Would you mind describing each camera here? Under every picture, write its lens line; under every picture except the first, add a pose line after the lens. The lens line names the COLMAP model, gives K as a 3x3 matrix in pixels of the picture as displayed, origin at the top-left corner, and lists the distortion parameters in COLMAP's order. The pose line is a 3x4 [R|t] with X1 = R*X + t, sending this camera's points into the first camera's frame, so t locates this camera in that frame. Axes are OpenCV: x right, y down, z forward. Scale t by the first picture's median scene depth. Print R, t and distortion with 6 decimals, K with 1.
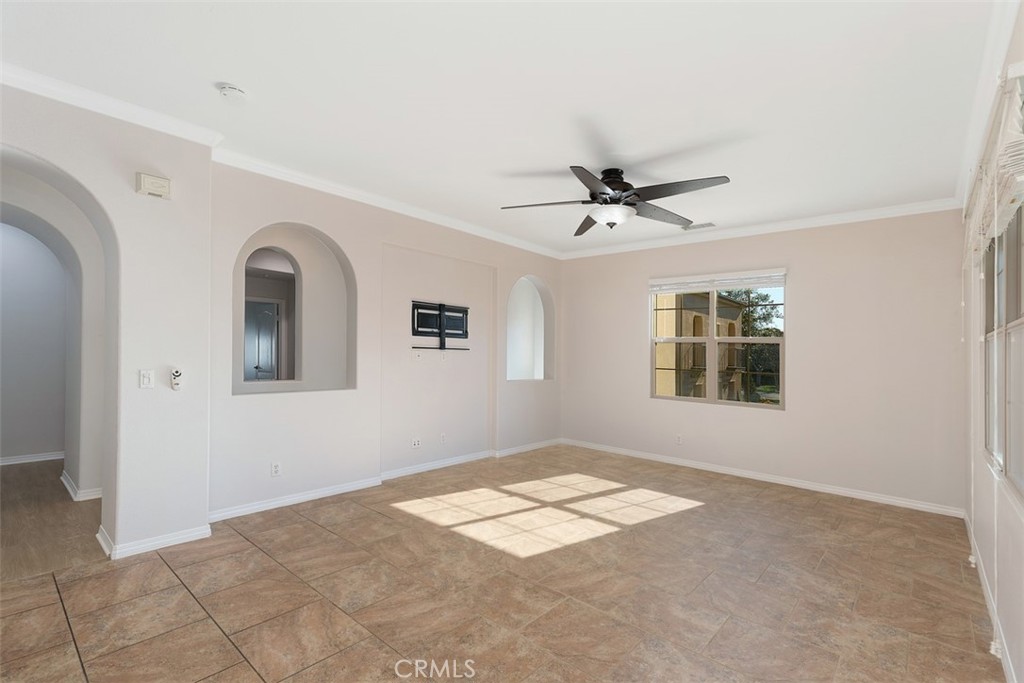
lens RADIAL K [[464.5, 0, 509.7], [0, 464.5, 344.9], [0, 0, 1]] dist [0.004630, -0.000864]
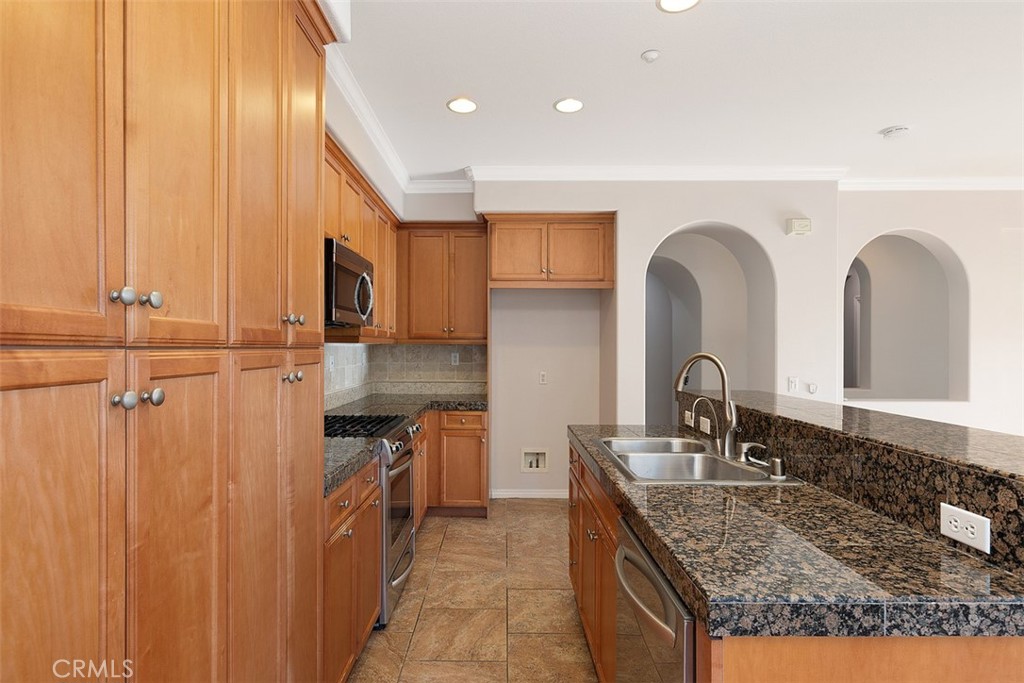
lens RADIAL K [[523.9, 0, 507.5], [0, 523.9, 350.5], [0, 0, 1]] dist [-0.003399, -0.000645]
pose [[0.656201, -0.017728, -0.754378, -0.185640], [0.021274, 0.999761, -0.004989, -0.019491], [0.754286, -0.012774, 0.656422, -0.377419]]
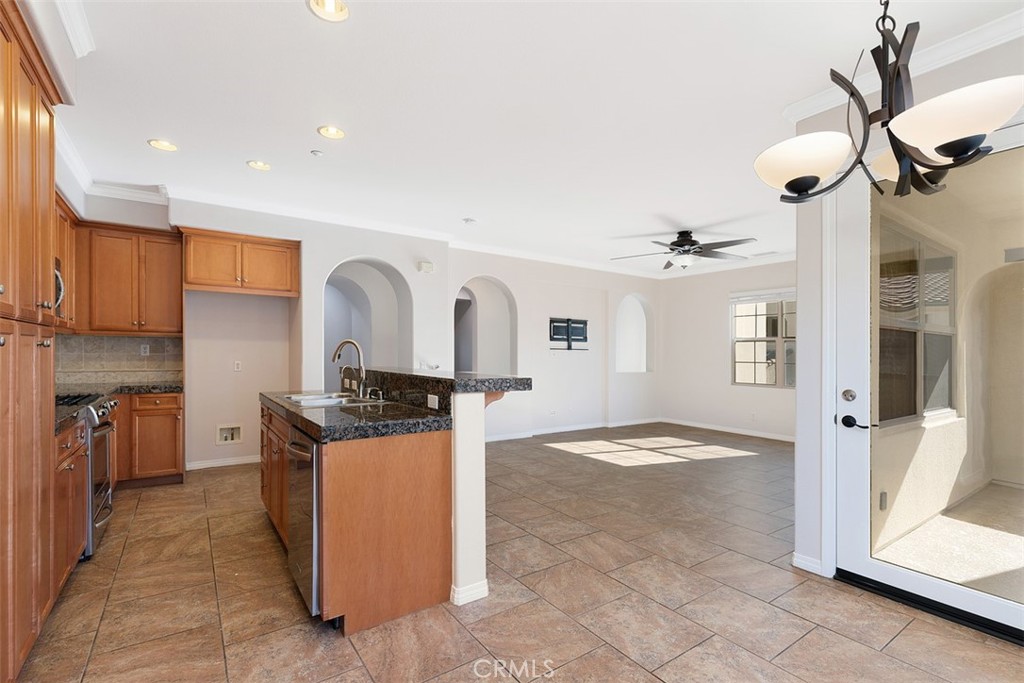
lens RADIAL K [[457.0, 0, 510.6], [0, 457.0, 358.3], [0, 0, 1]] dist [0.012822, -0.000844]
pose [[0.969833, -0.014216, -0.243354, 0.031723], [0.018910, 0.999677, 0.016961, 0.011819], [0.243034, -0.021052, 0.969789, -0.606171]]
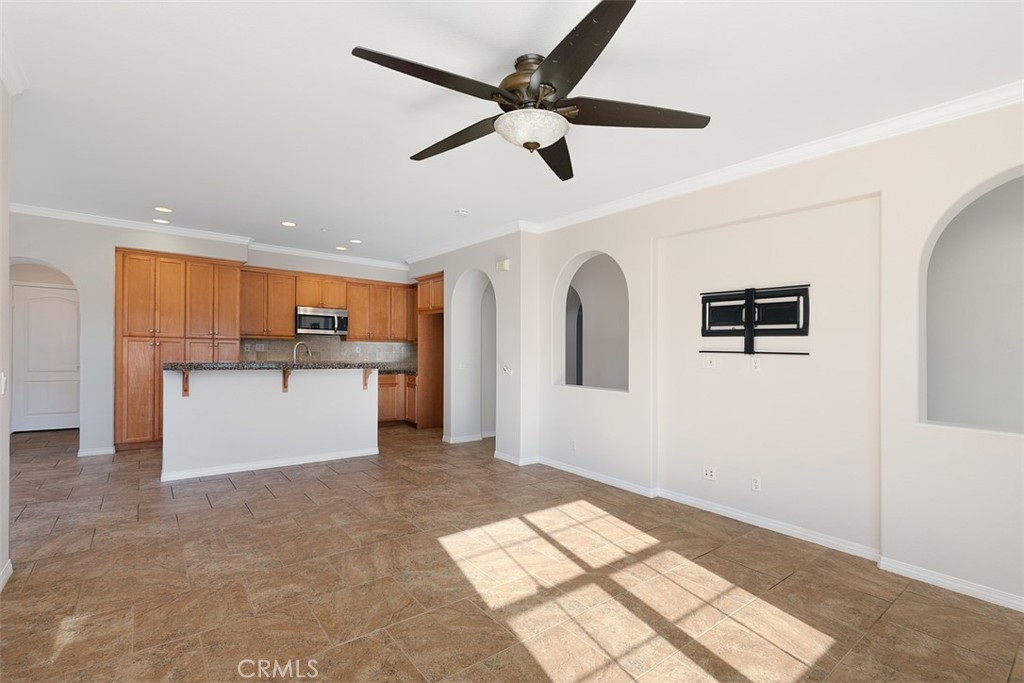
lens RADIAL K [[468.1, 0, 511.0], [0, 468.1, 354.7], [0, 0, 1]] dist [0.003332, -0.000397]
pose [[-0.175179, -0.017871, -0.984374, 0.864075], [-0.014715, 0.999771, -0.015531, 0.038503], [0.984427, 0.011765, -0.175402, 1.086758]]
